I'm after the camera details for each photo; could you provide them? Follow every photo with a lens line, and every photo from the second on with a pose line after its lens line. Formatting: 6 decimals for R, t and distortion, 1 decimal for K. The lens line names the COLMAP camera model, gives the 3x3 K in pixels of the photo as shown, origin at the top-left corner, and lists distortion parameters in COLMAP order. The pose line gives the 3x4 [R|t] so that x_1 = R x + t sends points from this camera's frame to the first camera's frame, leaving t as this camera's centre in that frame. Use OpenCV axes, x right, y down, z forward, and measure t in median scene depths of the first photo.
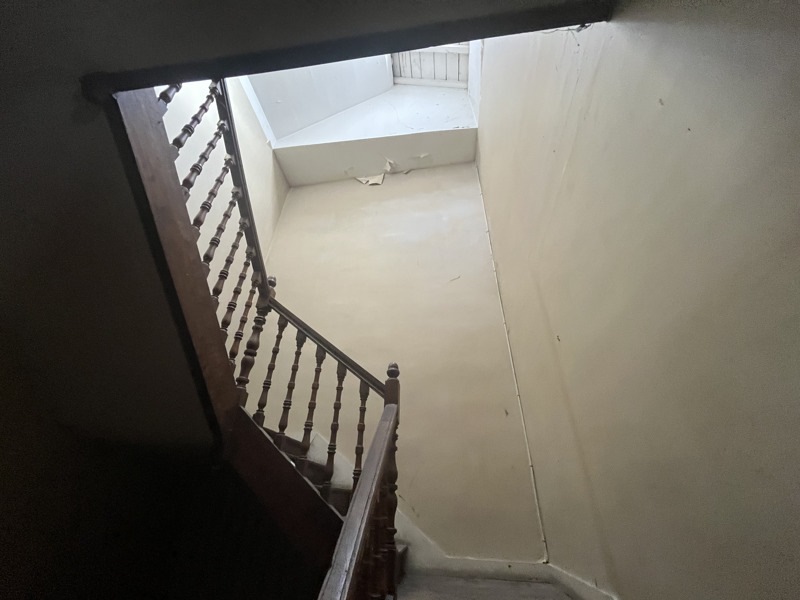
lens RADIAL K [[323.7, 0, 394.9], [0, 323.7, 300.4], [0, 0, 1]] dist [-0.001311, 0.000278]
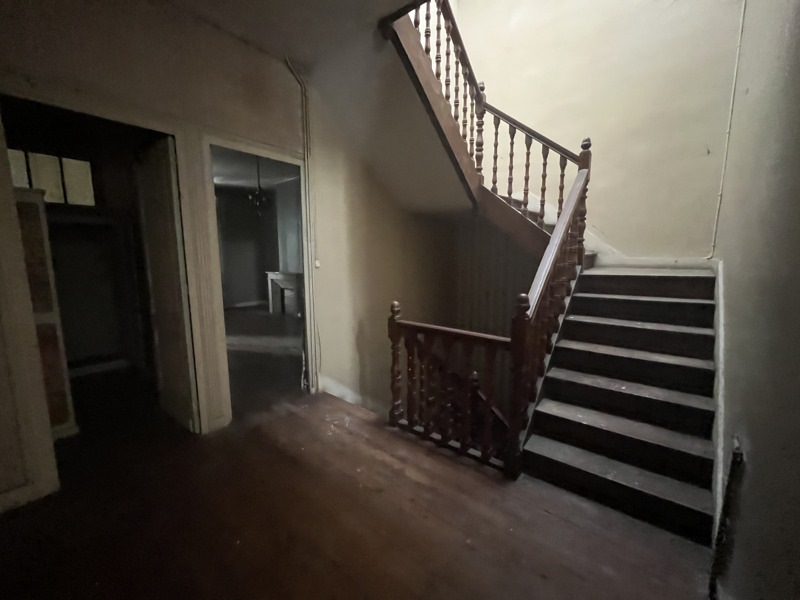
lens RADIAL K [[323.7, 0, 396.9], [0, 323.7, 301.6], [0, 0, 1]] dist [-0.001311, 0.000278]
pose [[0.845083, 0.043646, -0.532850, 0.080376], [0.321371, 0.755033, 0.571530, -0.336600], [0.427264, -0.654233, 0.624039, -0.675193]]
